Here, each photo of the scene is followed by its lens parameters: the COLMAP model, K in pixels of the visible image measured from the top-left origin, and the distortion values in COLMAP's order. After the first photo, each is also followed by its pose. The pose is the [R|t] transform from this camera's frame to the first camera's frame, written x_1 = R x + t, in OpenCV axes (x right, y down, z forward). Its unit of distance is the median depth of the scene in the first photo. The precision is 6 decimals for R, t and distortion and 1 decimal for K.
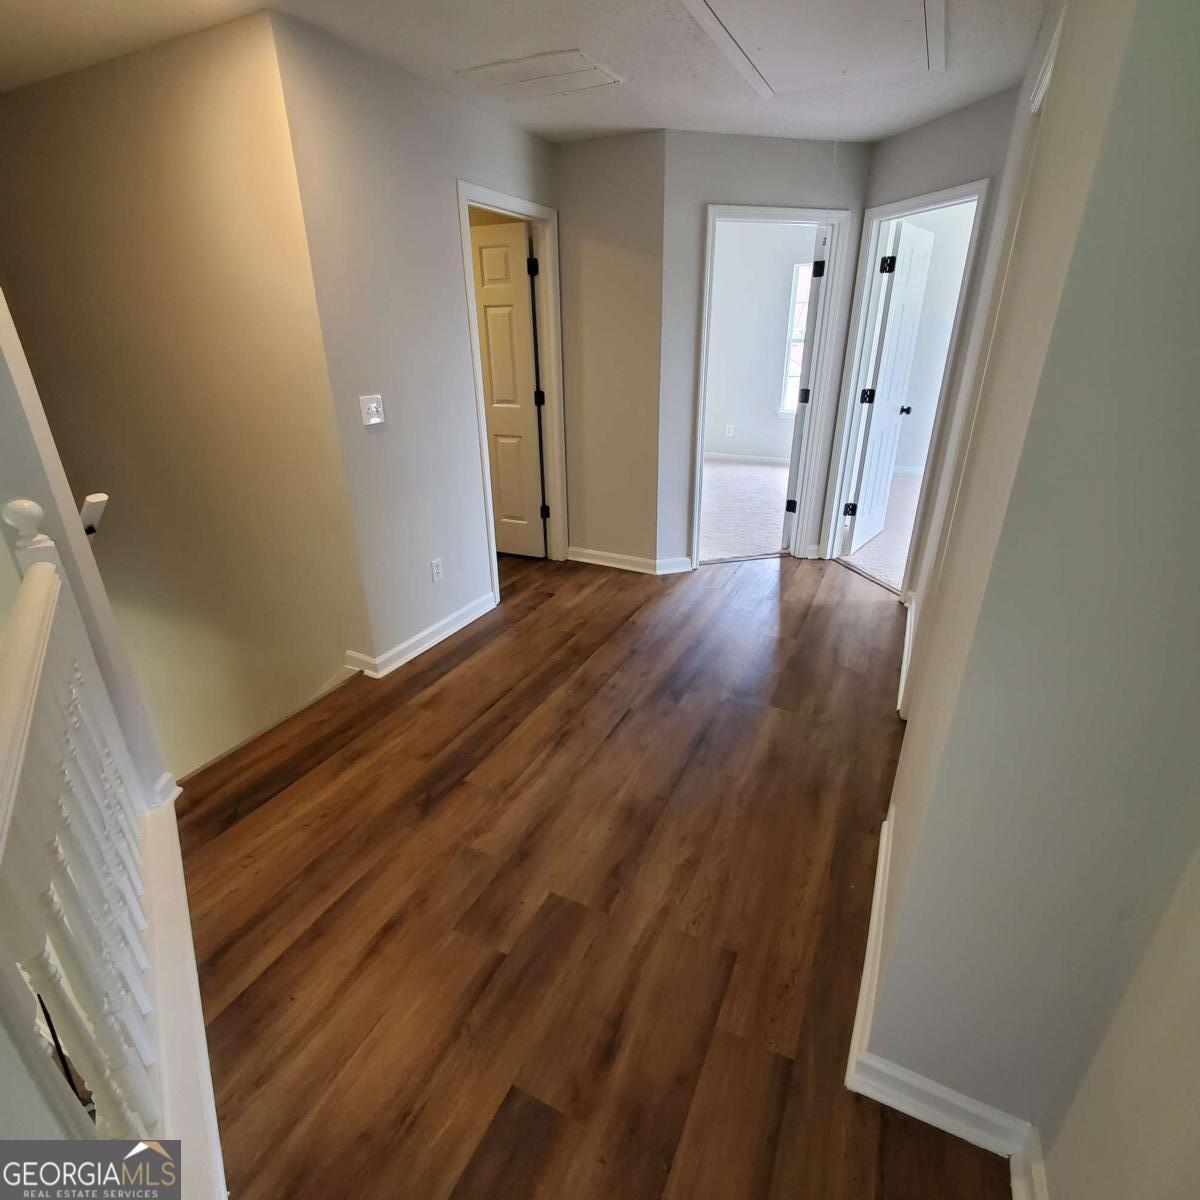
lens RADIAL K [[629.5, 0, 601.6], [0, 629.5, 599.0], [0, 0, 1]] dist [0.000537, 0.000419]
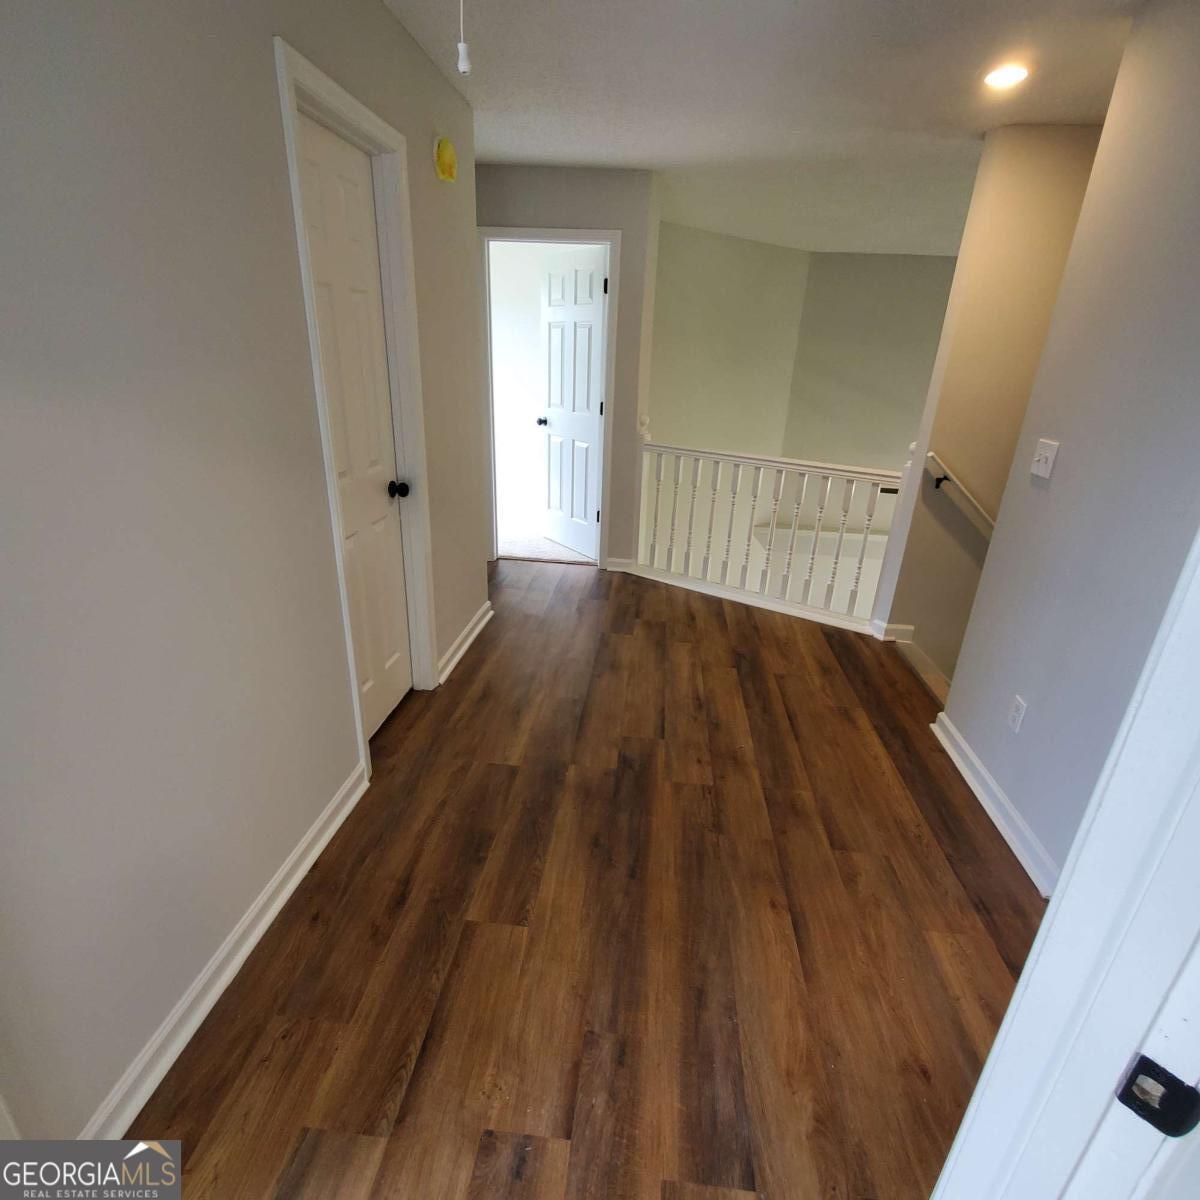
lens RADIAL K [[629.5, 0, 601.7], [0, 629.5, 602.2], [0, 0, 1]] dist [0.000537, 0.000419]
pose [[-0.939065, 0.096177, -0.330009, 0.451367], [-0.167698, 0.709868, 0.684080, -0.643039], [0.300056, 0.697737, -0.650484, 1.532911]]
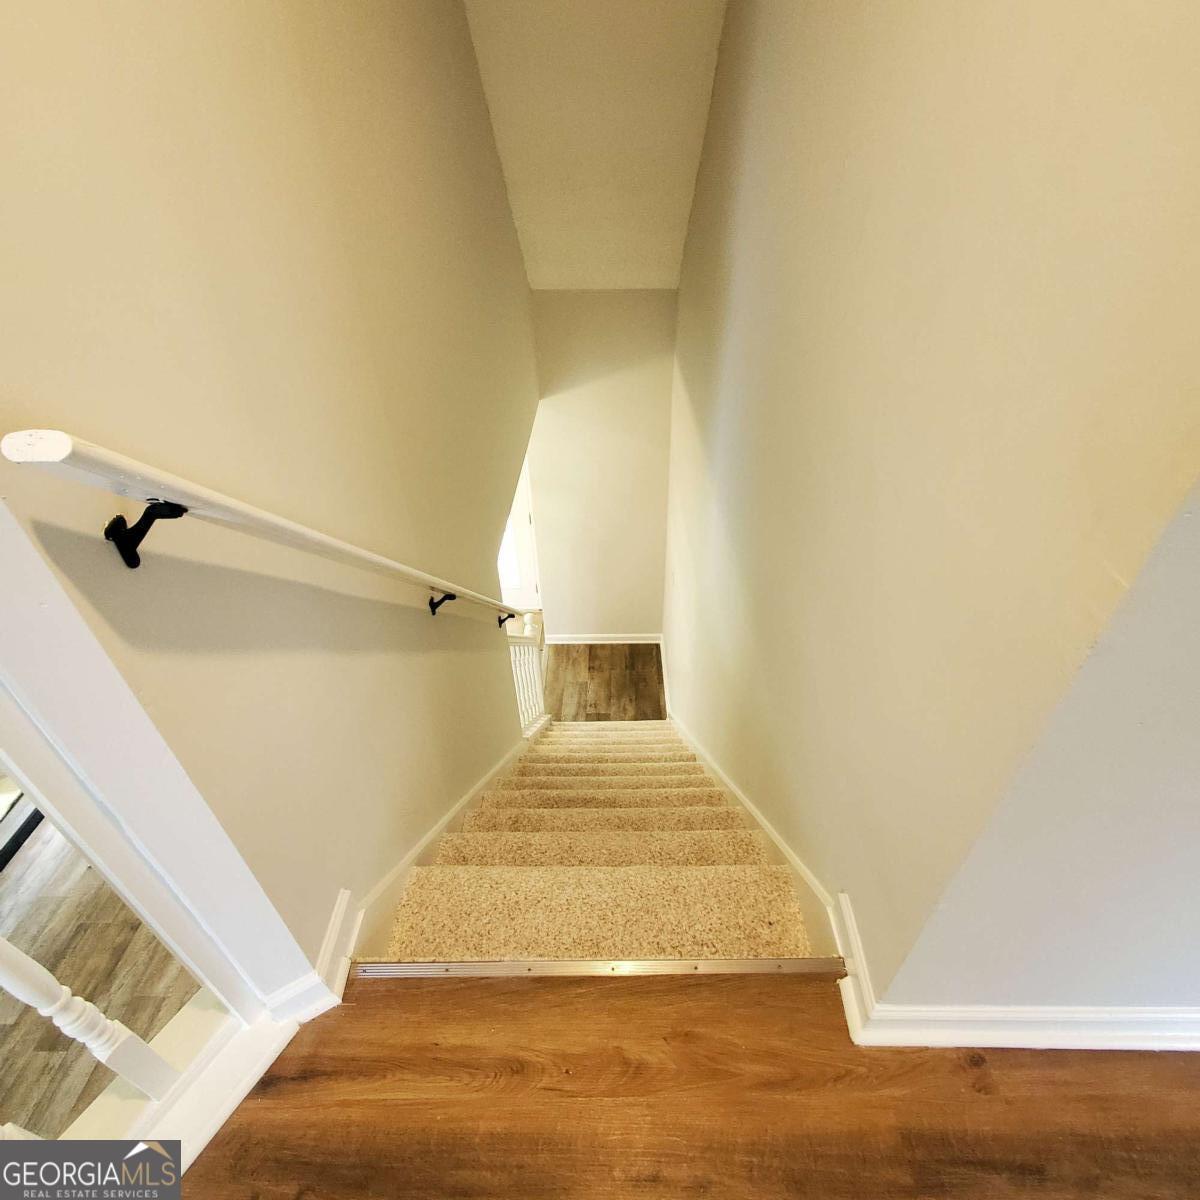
lens RADIAL K [[629.5, 0, 602.3], [0, 629.5, 600.1], [0, 0, 1]] dist [0.000537, 0.000419]
pose [[0.440901, 0.534777, -0.720846, -0.338144], [-0.341818, 0.842645, 0.416066, -0.209239], [0.829920, 0.062954, 0.554319, 0.765428]]
